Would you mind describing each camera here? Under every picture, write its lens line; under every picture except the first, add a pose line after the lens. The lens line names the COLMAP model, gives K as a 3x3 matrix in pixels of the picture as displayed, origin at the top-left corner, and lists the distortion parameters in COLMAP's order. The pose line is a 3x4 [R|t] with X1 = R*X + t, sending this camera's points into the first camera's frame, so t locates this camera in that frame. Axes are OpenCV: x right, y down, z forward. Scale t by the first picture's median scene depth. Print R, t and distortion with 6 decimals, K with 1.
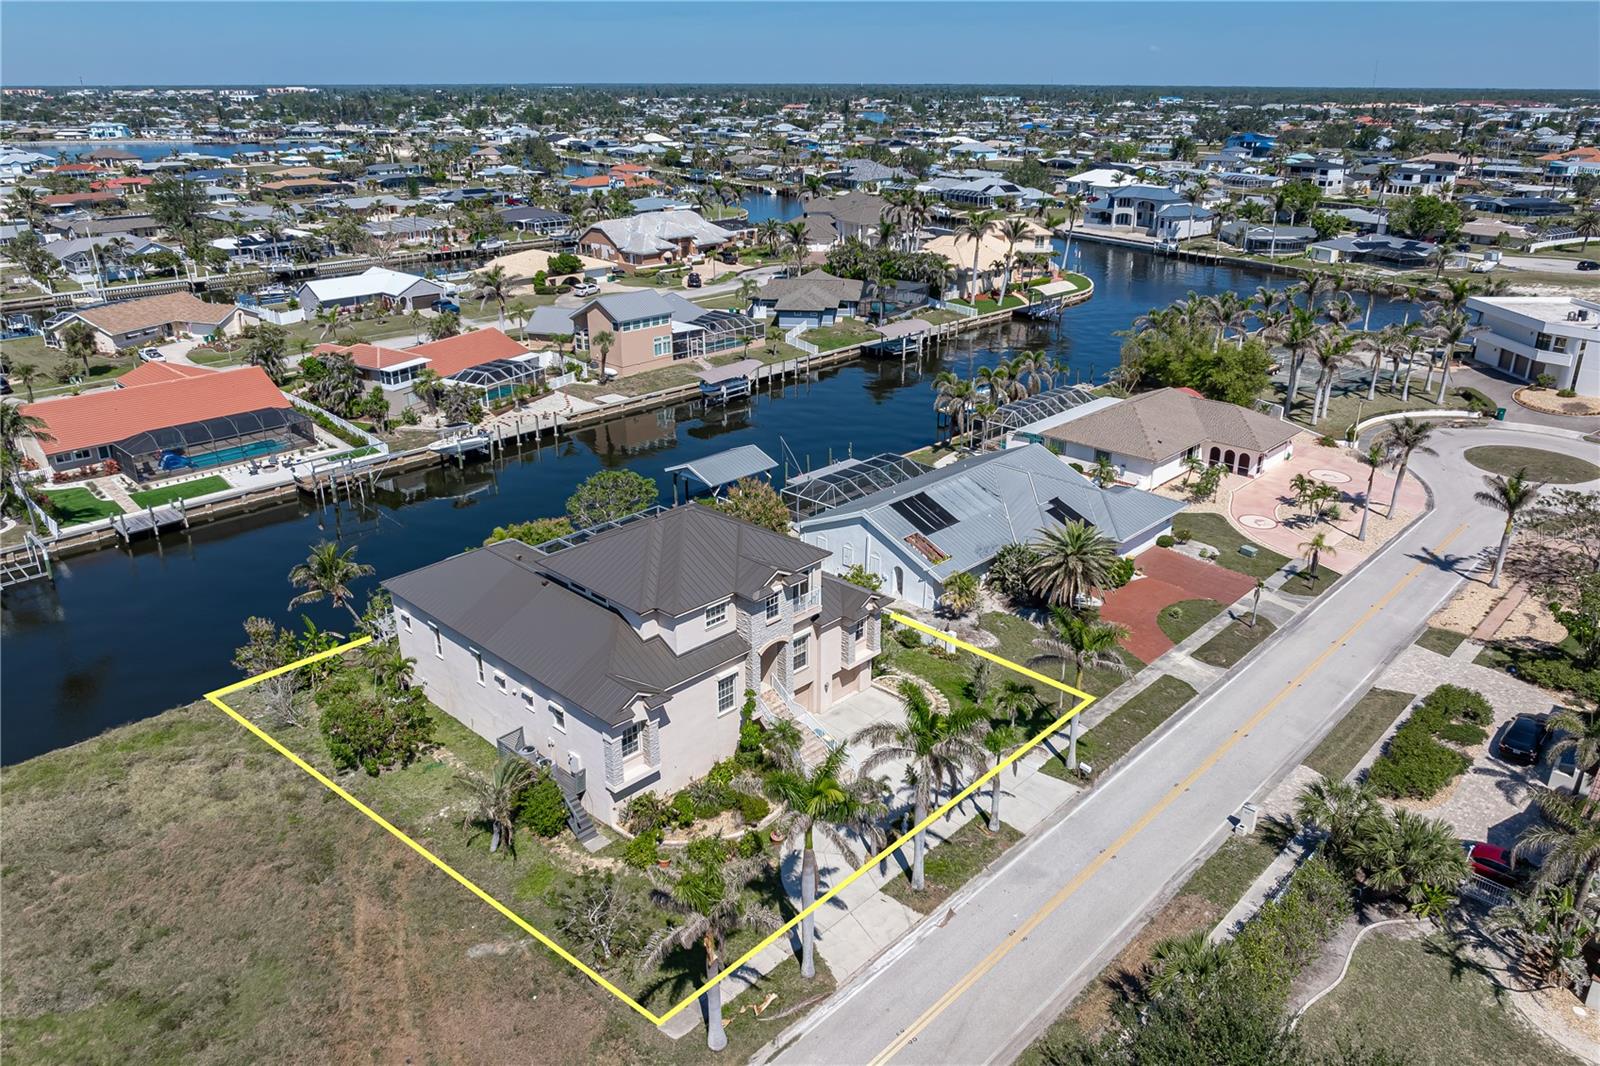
lens RADIAL K [[1124.1, 0, 811.7], [0, 1124.1, 526.1], [0, 0, 1]] dist [-0.028268, 0.010942]
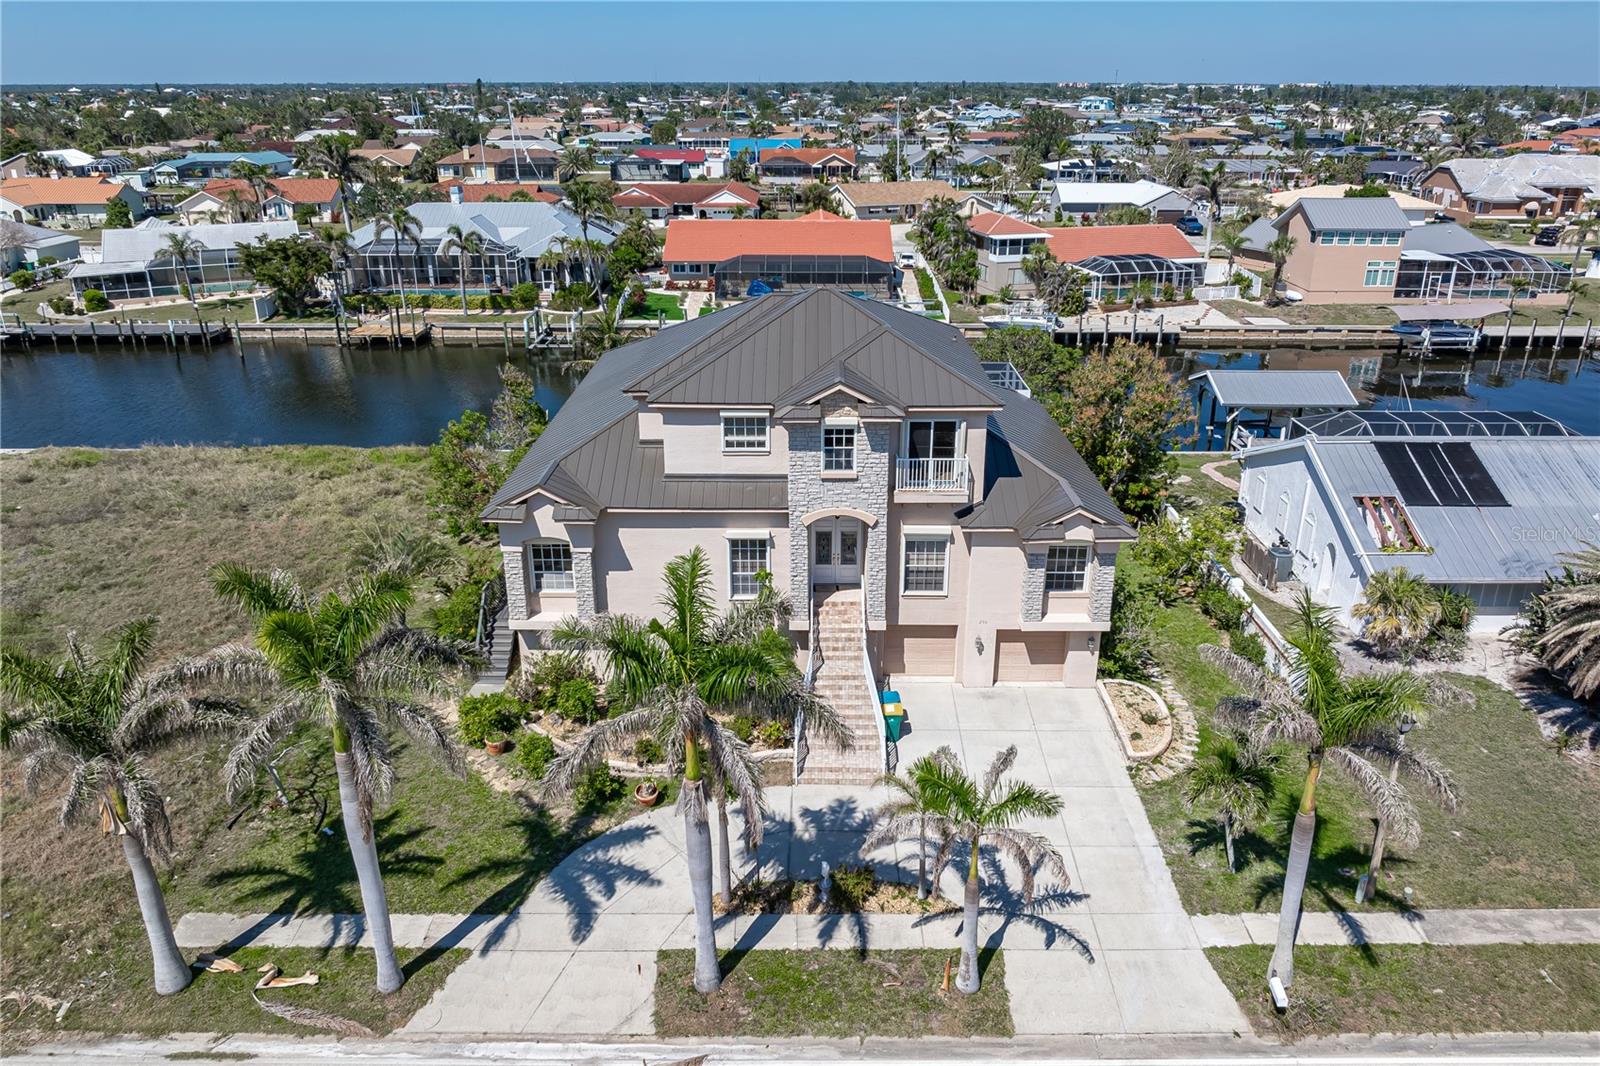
lens RADIAL K [[1124.1, 0, 805.7], [0, 1124.1, 518.8], [0, 0, 1]] dist [-0.028268, 0.010942]
pose [[0.685359, 0.260185, -0.680137, 0.173556], [-0.265583, 0.958968, 0.099229, 0.024989], [0.678047, 0.112625, 0.726338, 0.269965]]
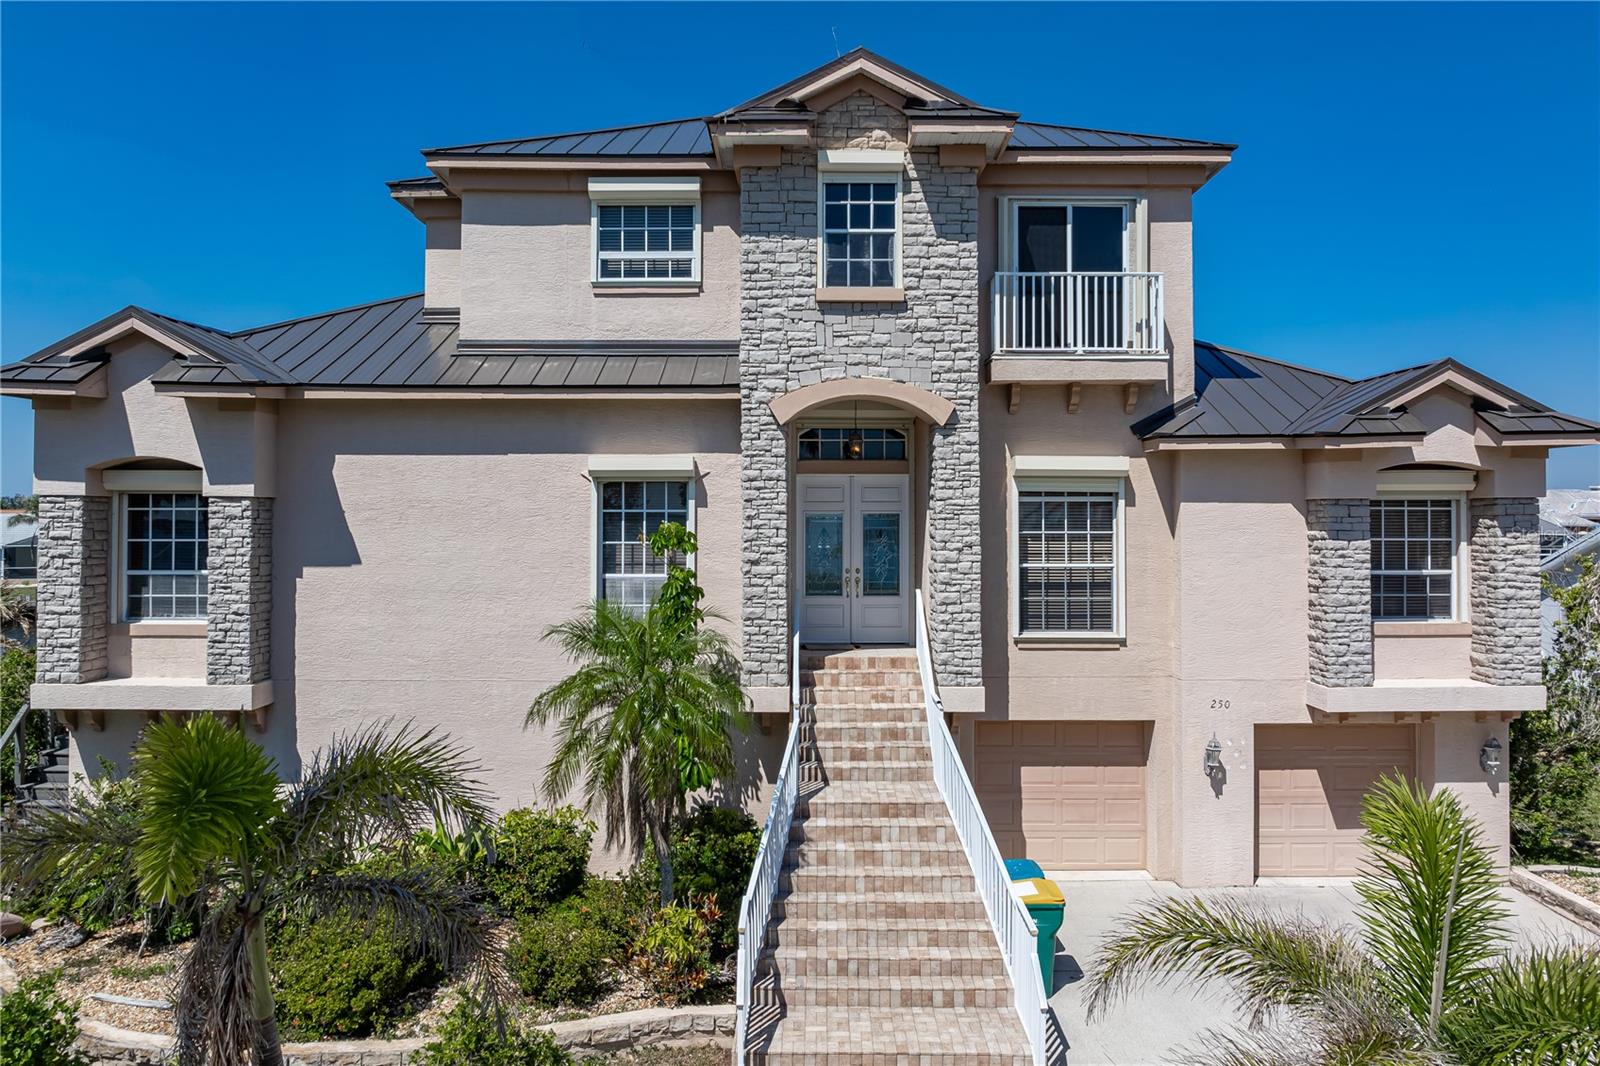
lens RADIAL K [[1124.1, 0, 805.1], [0, 1124.1, 502.9], [0, 0, 1]] dist [-0.028268, 0.010942]
pose [[0.690815, -0.016378, -0.722846, 0.064767], [-0.264706, 0.924606, -0.273926, 0.094444], [0.672834, 0.380573, 0.634396, 0.409563]]
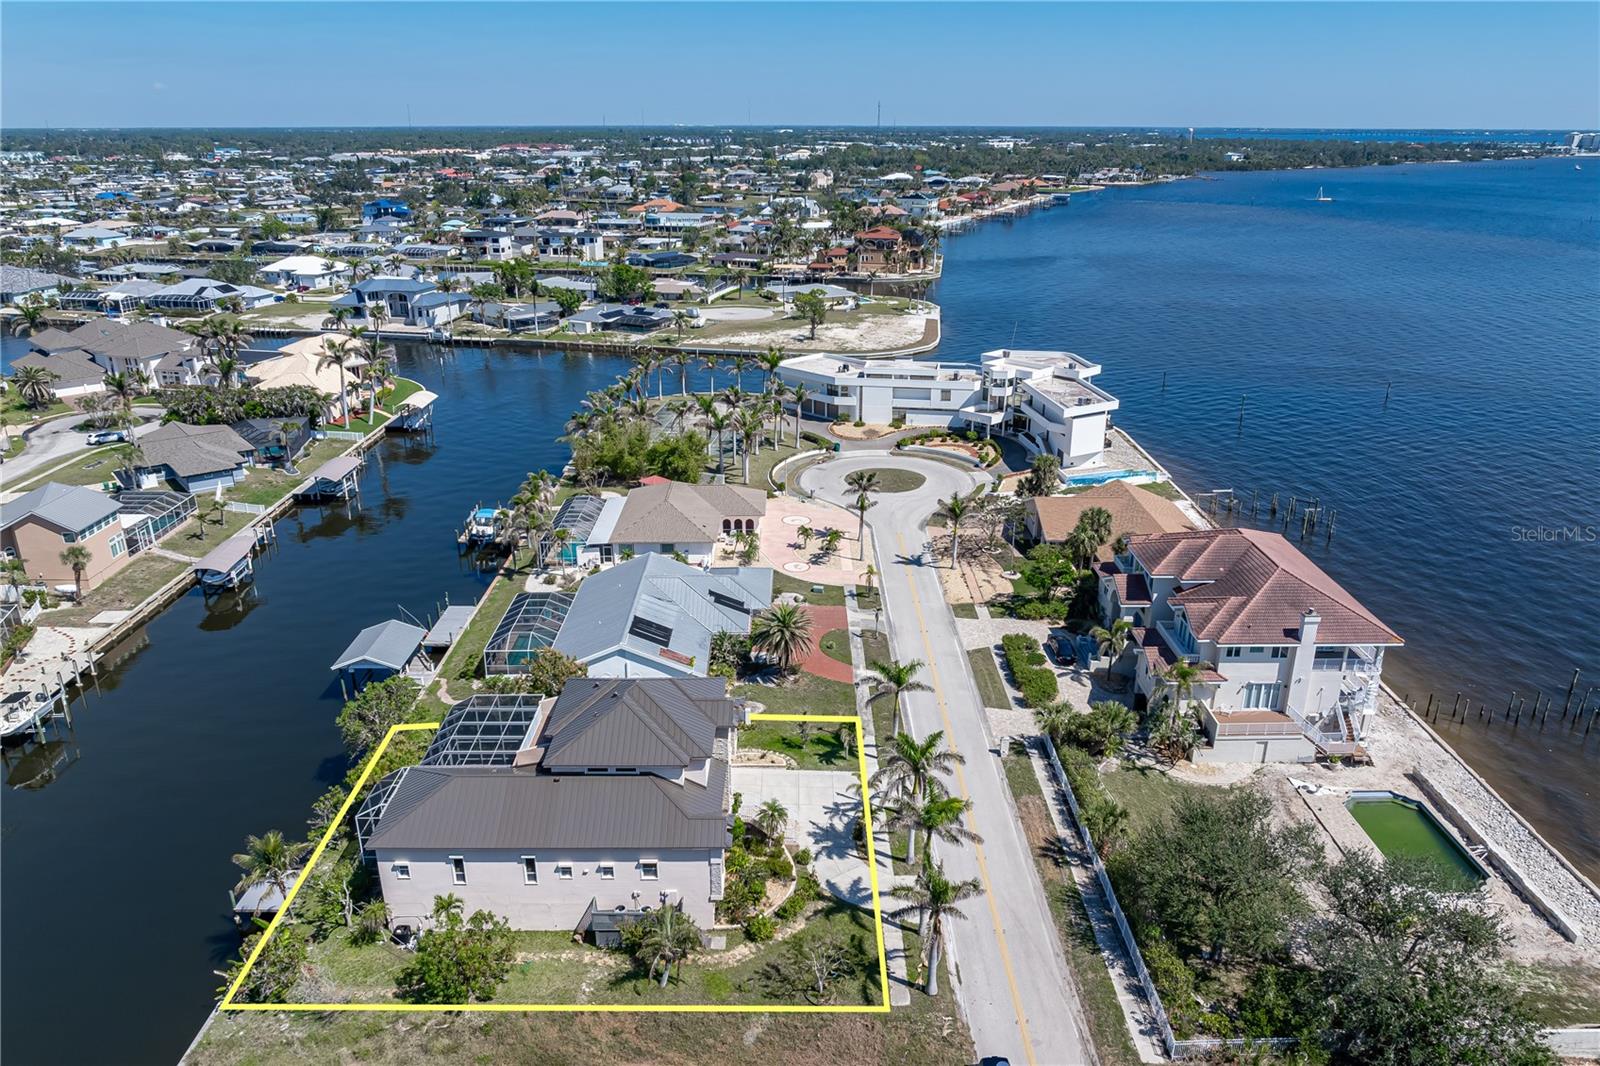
lens RADIAL K [[1124.1, 0, 807.6], [0, 1124.1, 546.1], [0, 0, 1]] dist [-0.028268, 0.010942]
pose [[0.715980, -0.246910, 0.652999, -0.376285], [0.256515, 0.962982, 0.082865, -0.107156], [-0.649286, 0.108174, 0.752812, -0.043713]]
